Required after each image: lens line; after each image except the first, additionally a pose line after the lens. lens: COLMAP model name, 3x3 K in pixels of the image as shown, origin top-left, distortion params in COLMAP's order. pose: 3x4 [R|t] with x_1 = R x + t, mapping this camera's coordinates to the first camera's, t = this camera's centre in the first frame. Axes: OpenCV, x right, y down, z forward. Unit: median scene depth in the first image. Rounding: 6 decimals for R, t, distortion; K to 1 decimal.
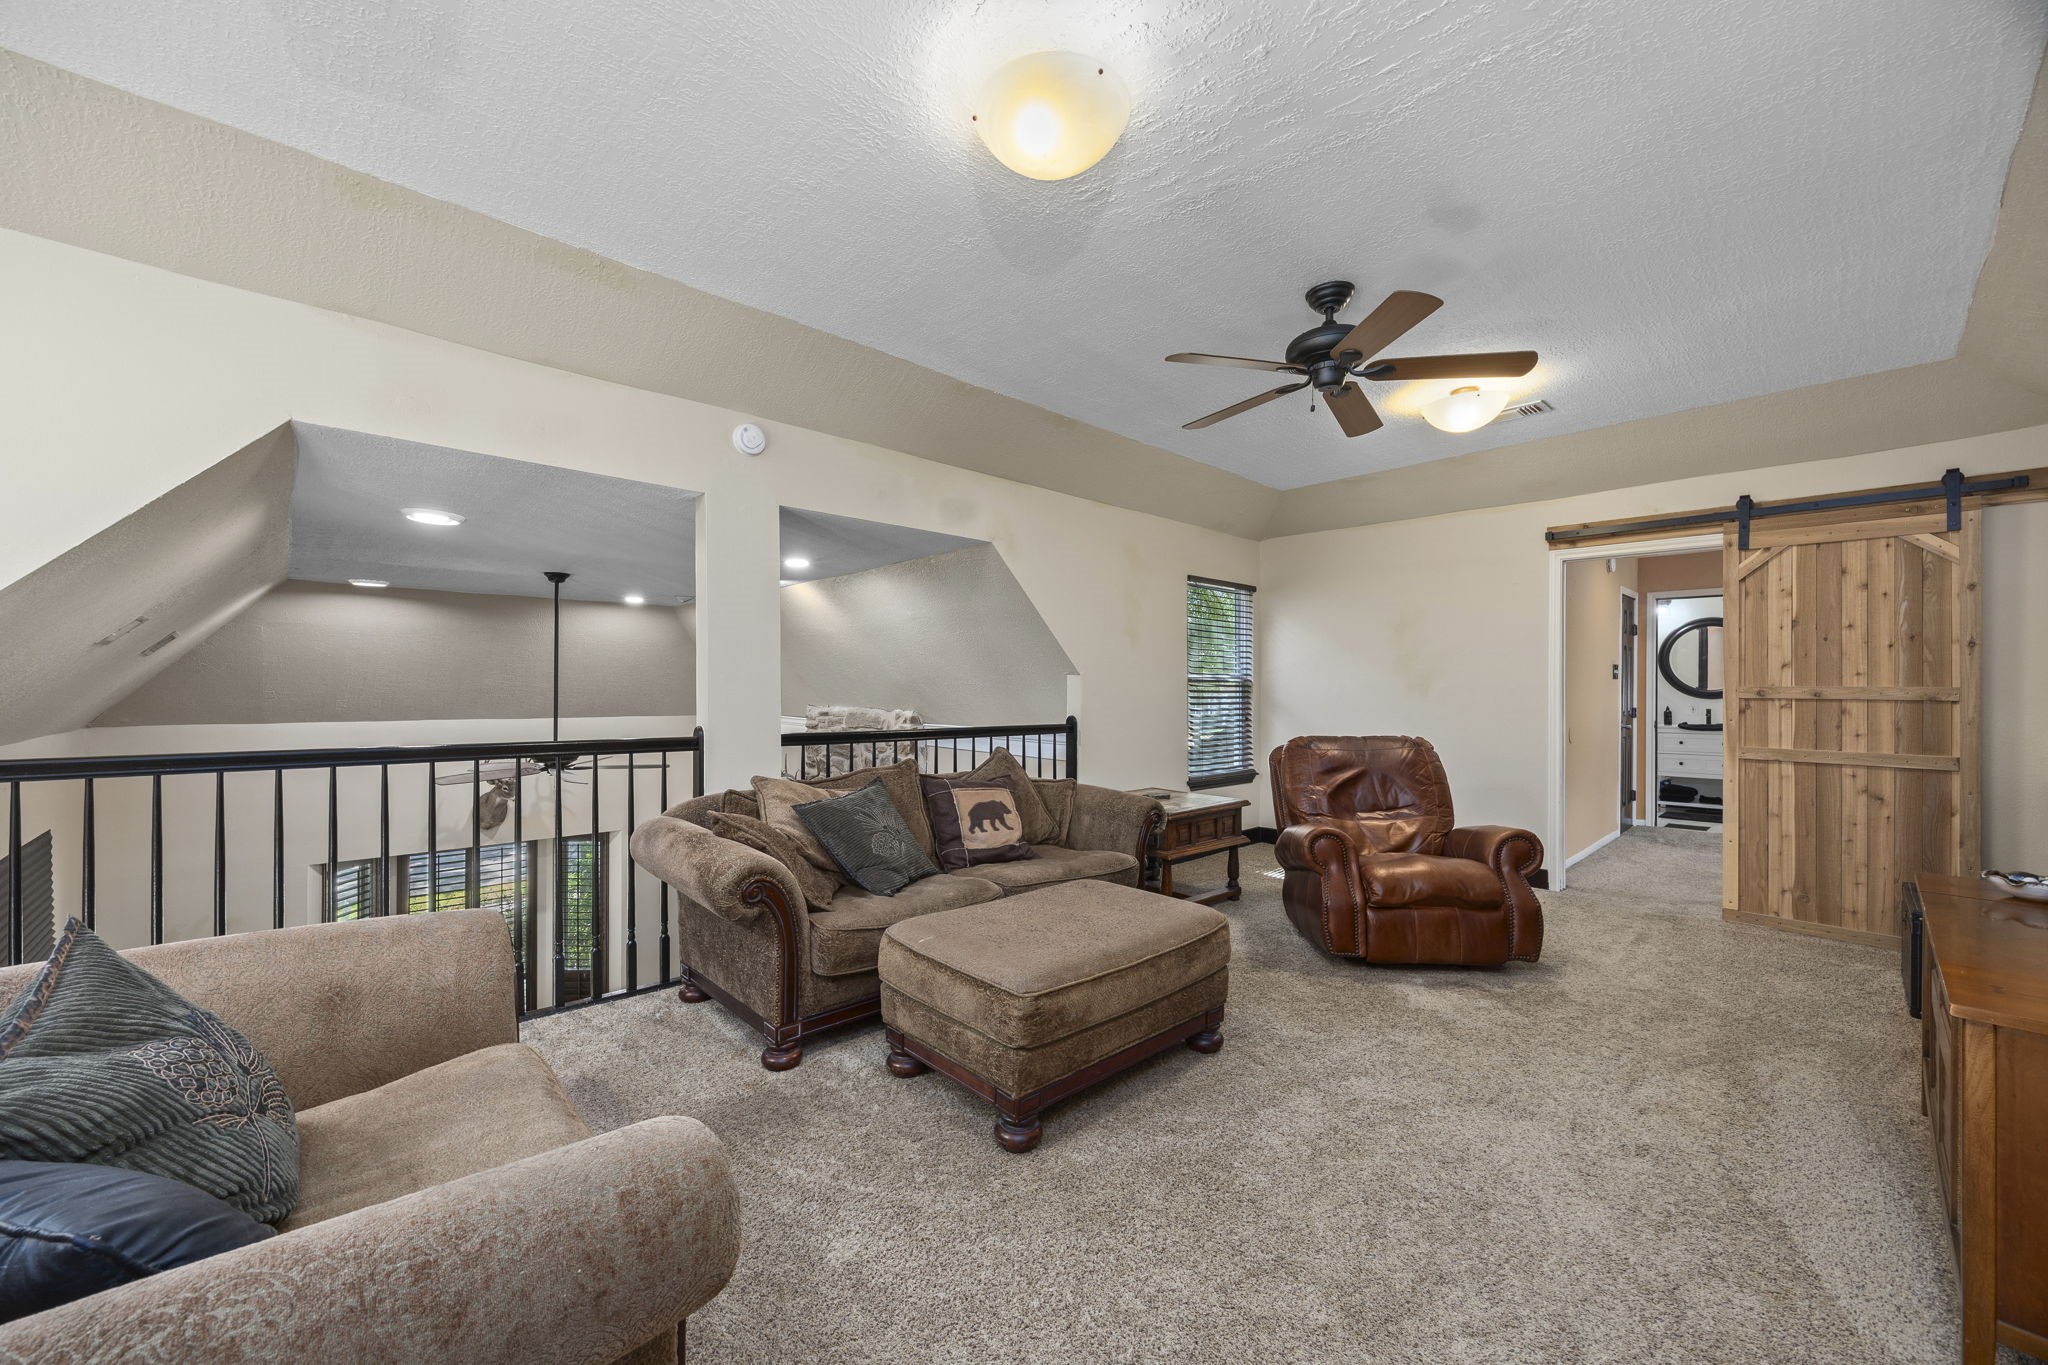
lens RADIAL K [[816.0, 0, 1026.7], [0, 816.0, 687.2], [0, 0, 1]] dist [0.006791, -0.000312]
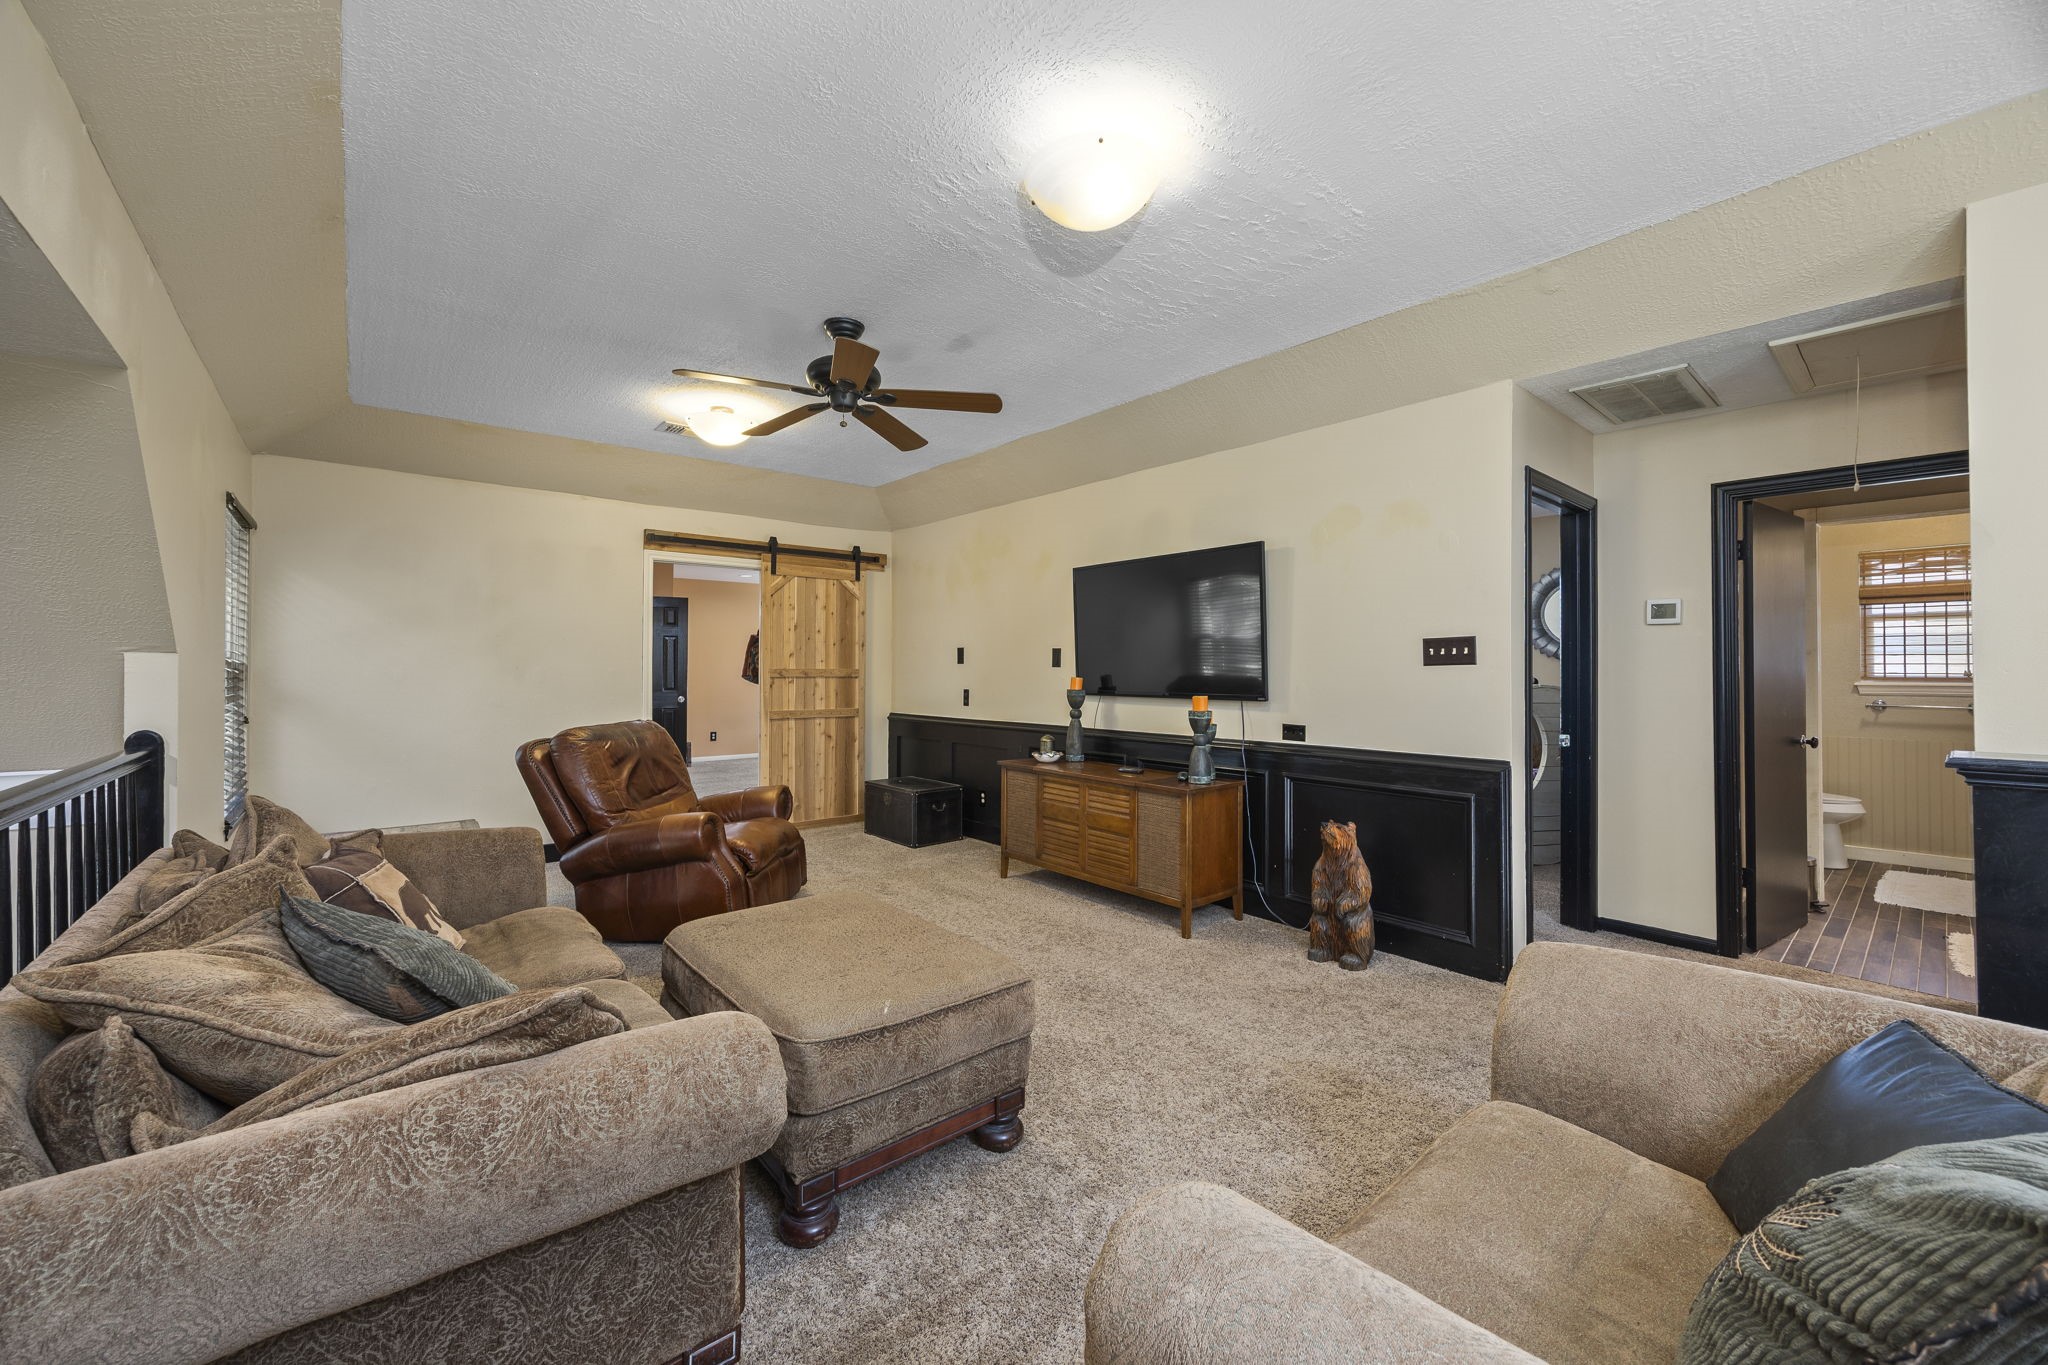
lens RADIAL K [[811.1, 0, 1015.9], [0, 811.1, 674.4], [0, 0, 1]] dist [0.007388, -0.000364]
pose [[0.056256, -0.015969, 0.998289, -0.564534], [0.001417, 0.999872, 0.015915, -0.014413], [-0.998415, 0.000519, 0.056271, 0.527379]]
